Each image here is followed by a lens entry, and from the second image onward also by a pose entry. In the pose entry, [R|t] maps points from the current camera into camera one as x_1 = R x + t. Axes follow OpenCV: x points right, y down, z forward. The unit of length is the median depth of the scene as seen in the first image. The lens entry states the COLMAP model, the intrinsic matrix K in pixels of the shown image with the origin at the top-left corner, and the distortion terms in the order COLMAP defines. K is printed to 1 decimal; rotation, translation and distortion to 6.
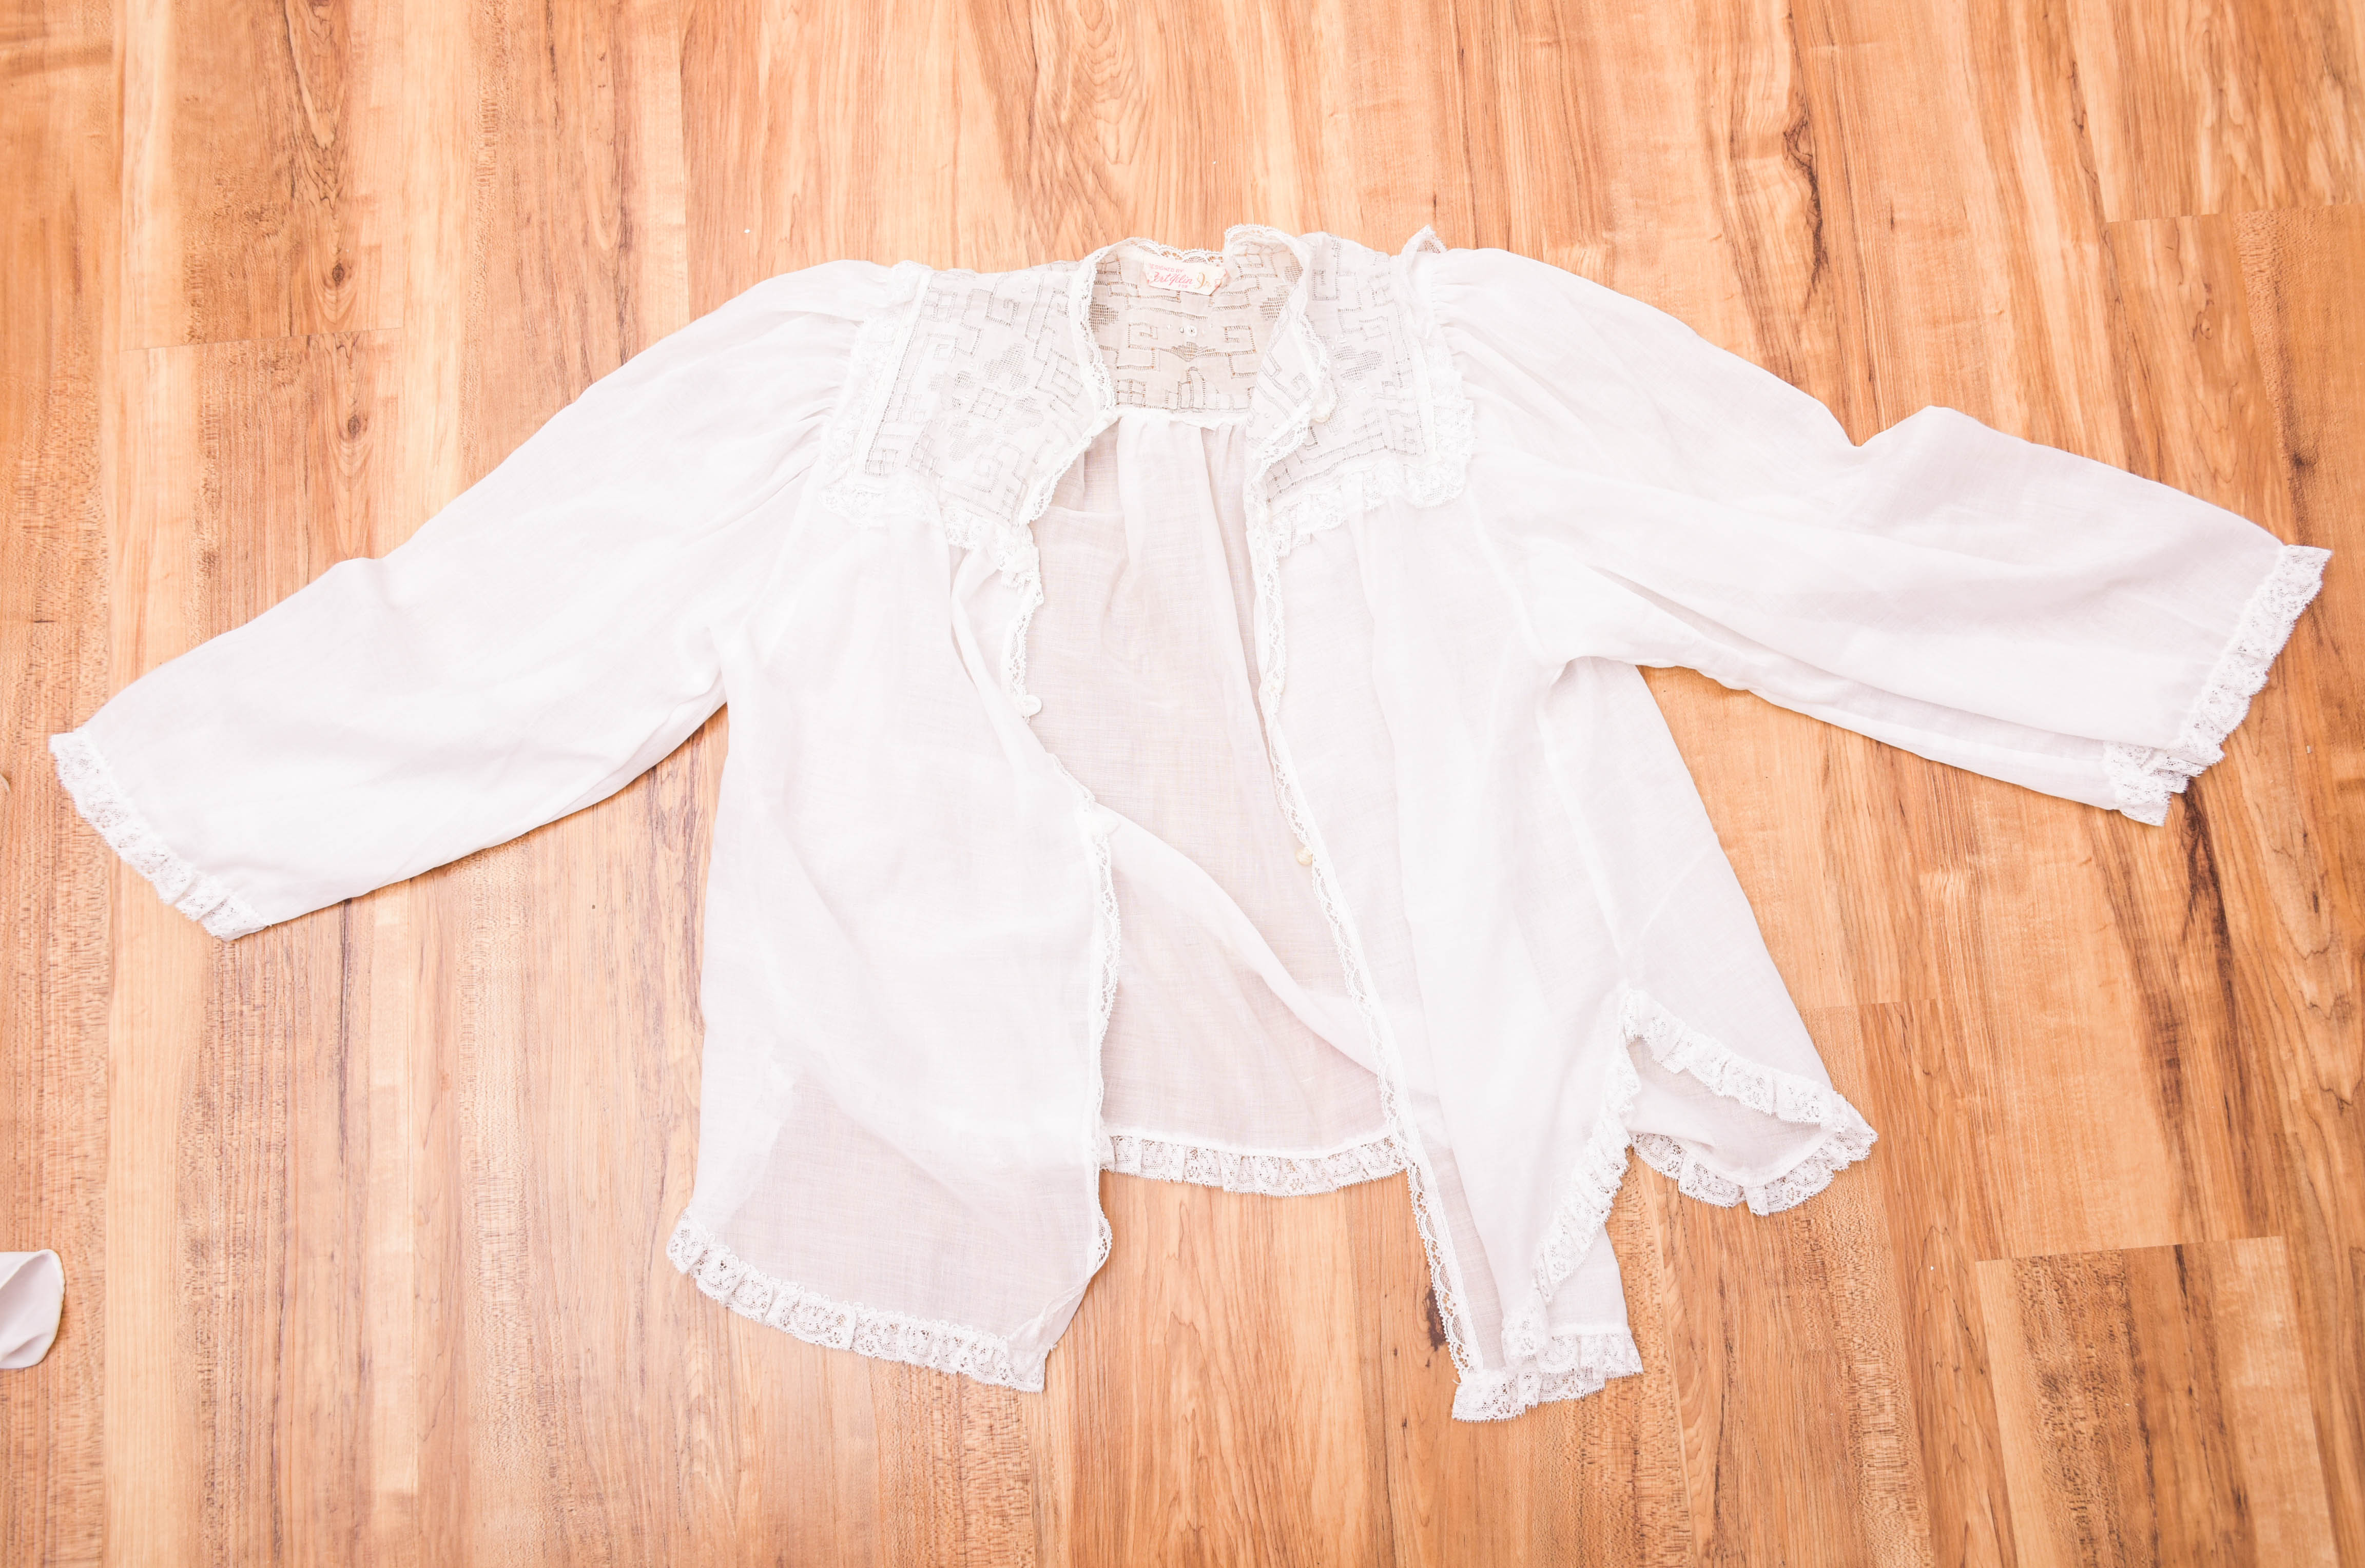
lens RADIAL K [[2277.1, 0, 1188.3], [0, 2277.1, 787.5], [0, 0, 1]] dist [-0.014462, 0.000000]
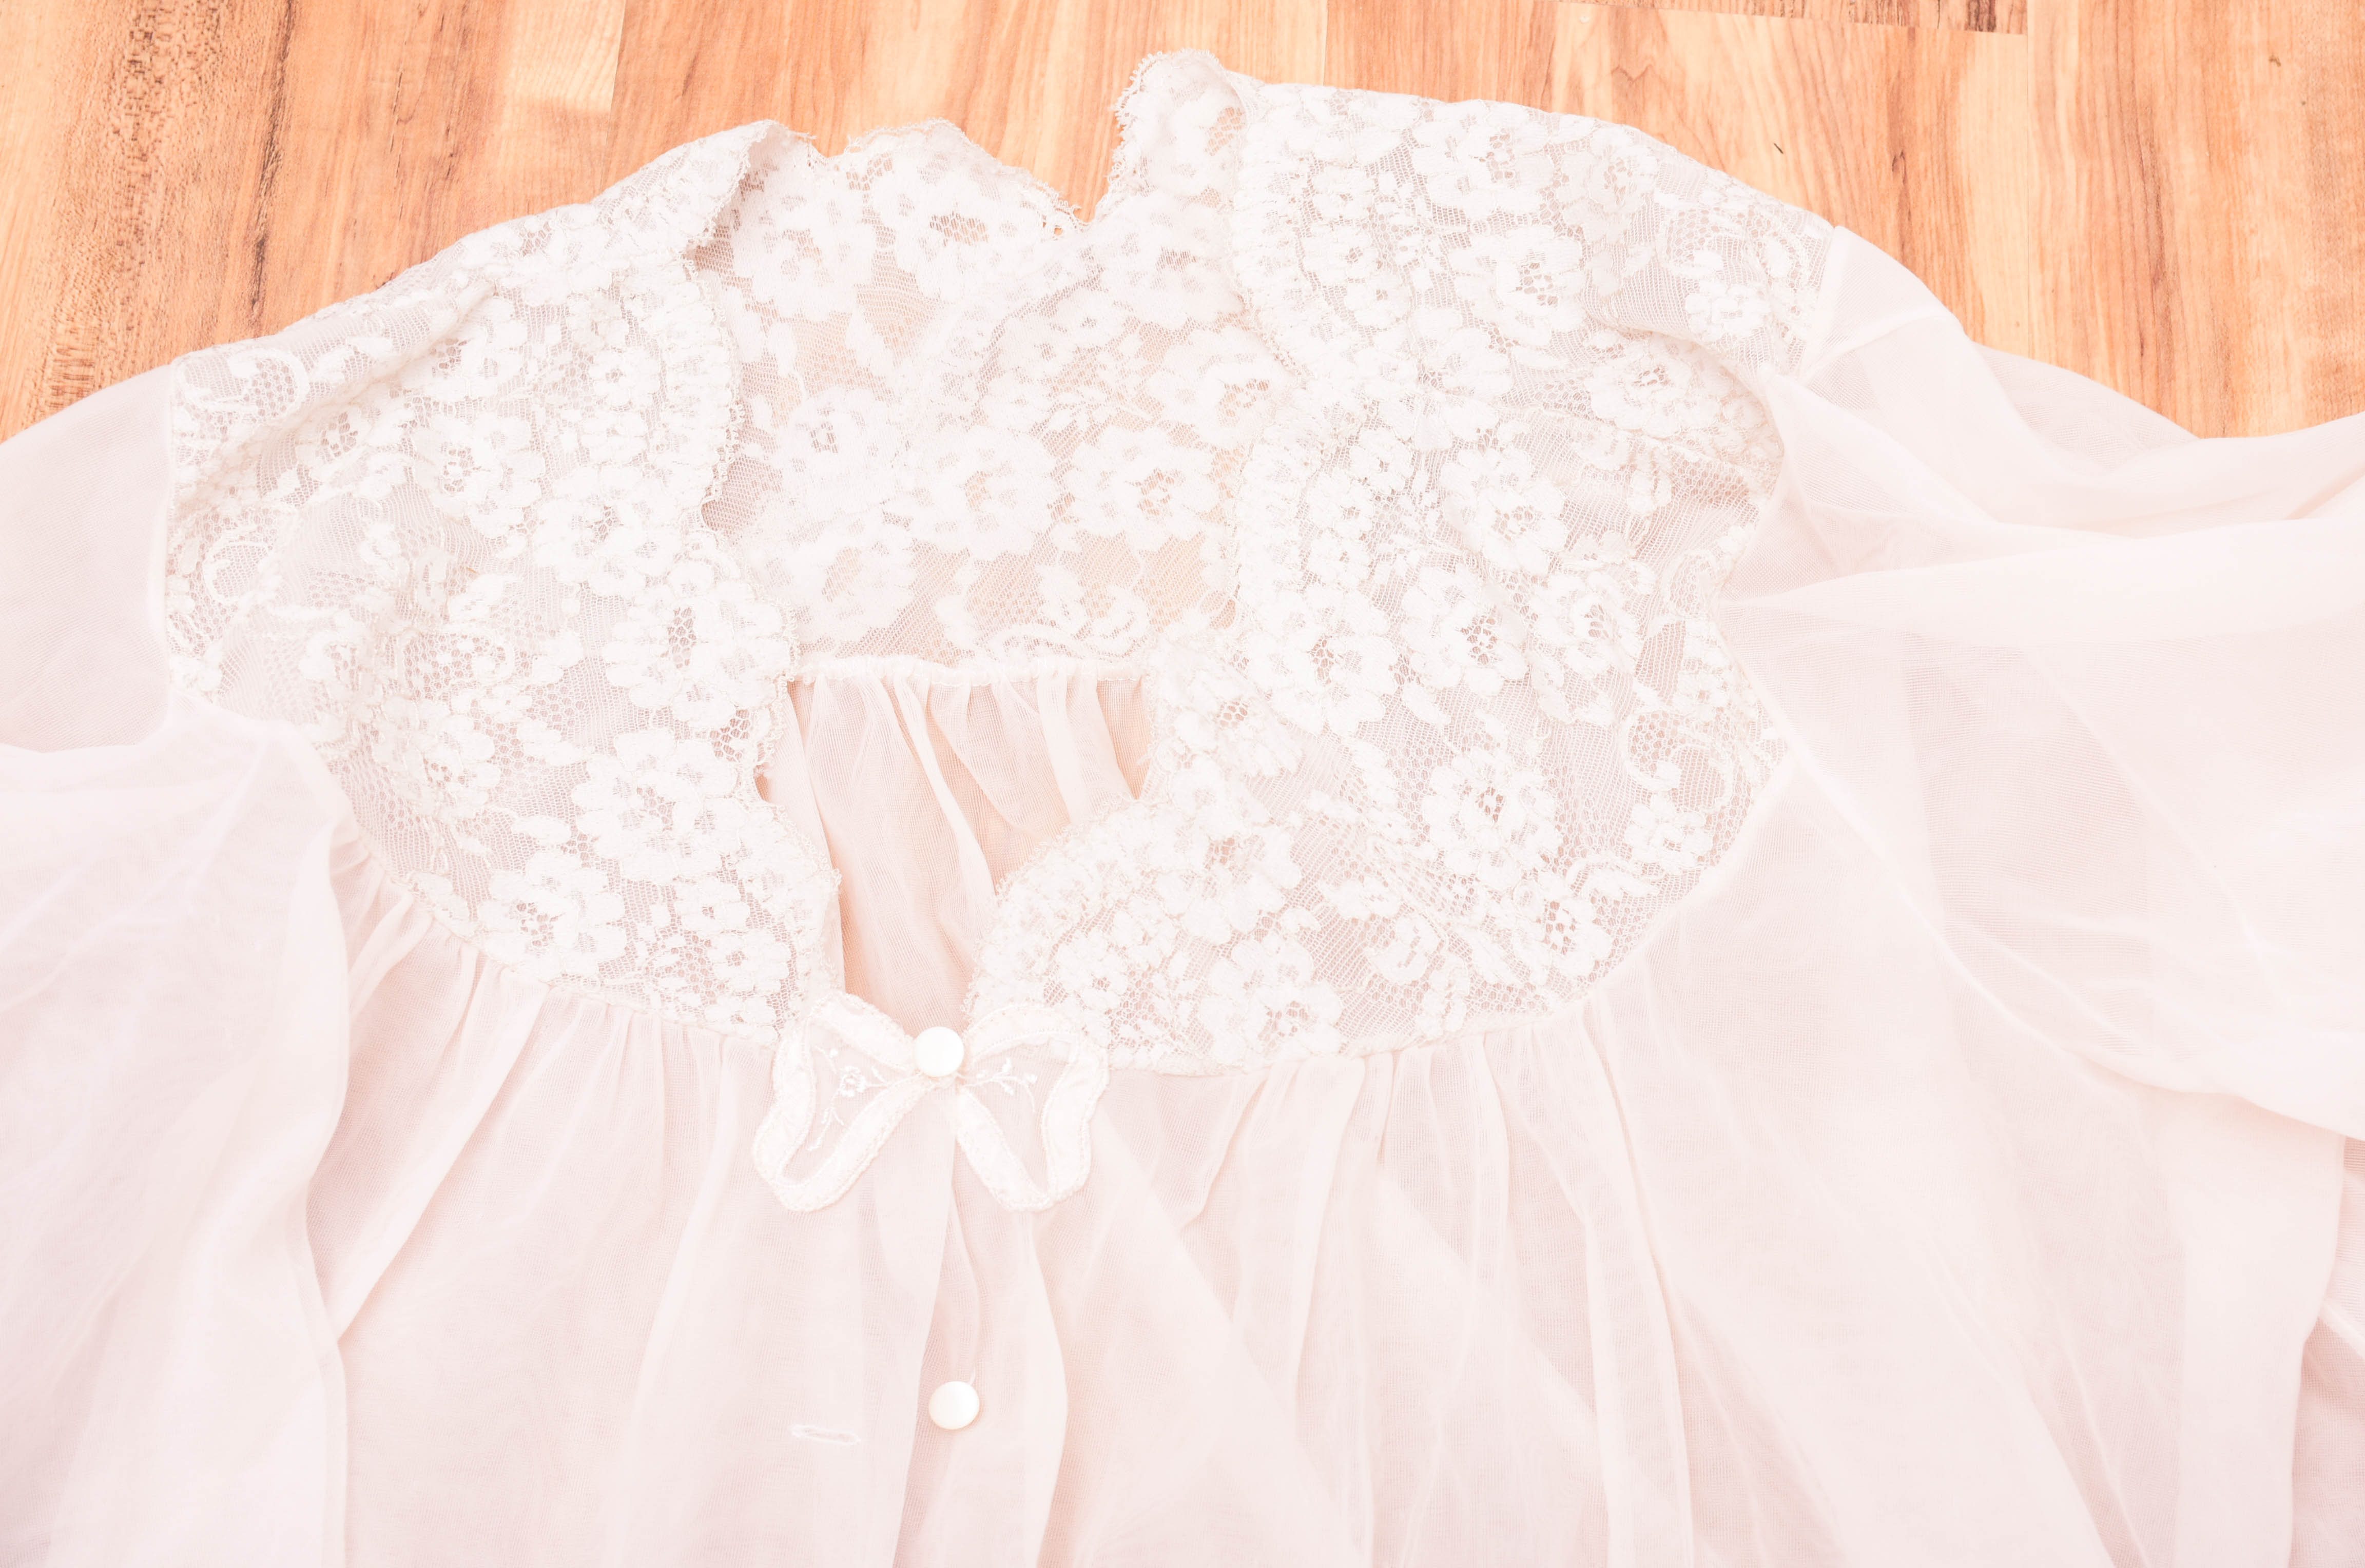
lens RADIAL K [[4223.6, 0, 1191.3], [0, 4223.6, 781.5], [0, 0, 1]] dist [-0.028120, 0.000000]
pose [[0.988827, 0.143850, -0.039098, -0.085066], [-0.148342, 0.975424, -0.162922, -0.147394], [0.014701, 0.166901, 0.985864, 0.319946]]
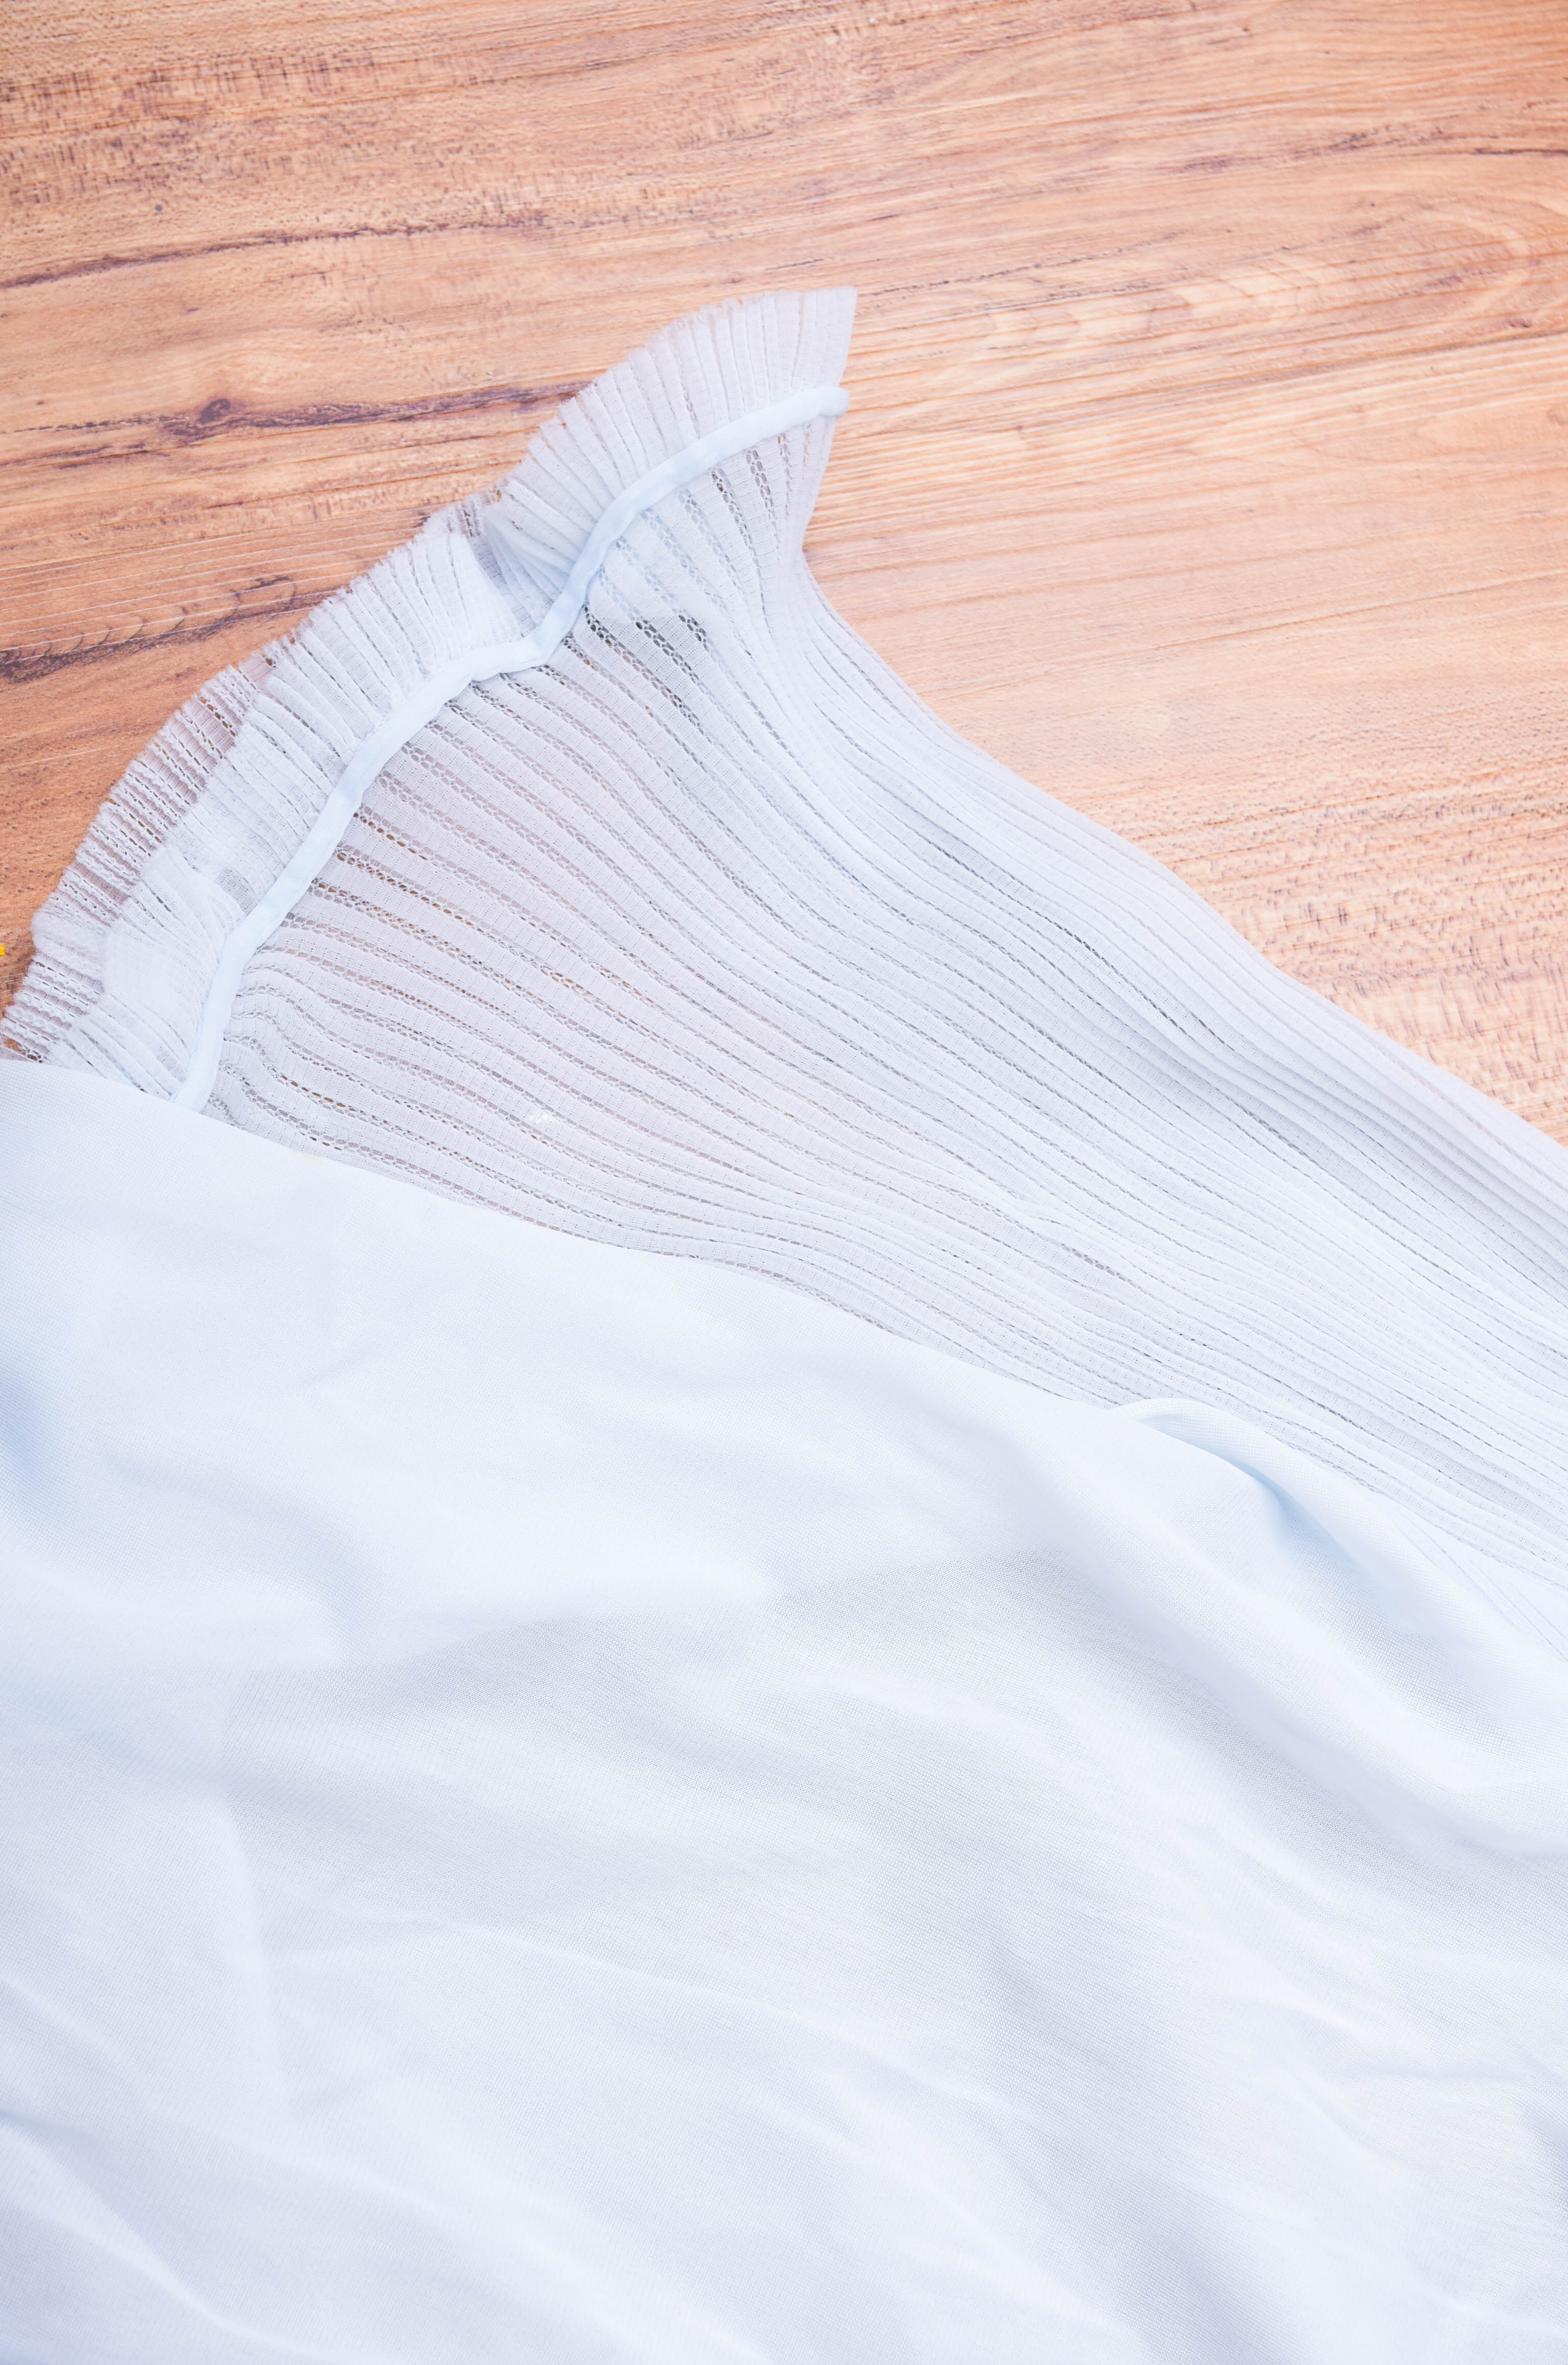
lens RADIAL K [[4223.6, 0, 783.7], [0, 4223.6, 1181.9], [0, 0, 1]] dist [-0.028120, 0.000000]
pose [[0.164926, 0.947265, -0.274753, 0.083958], [-0.985366, 0.170402, -0.003991, 0.326856], [0.043038, 0.271390, 0.961507, 0.353097]]
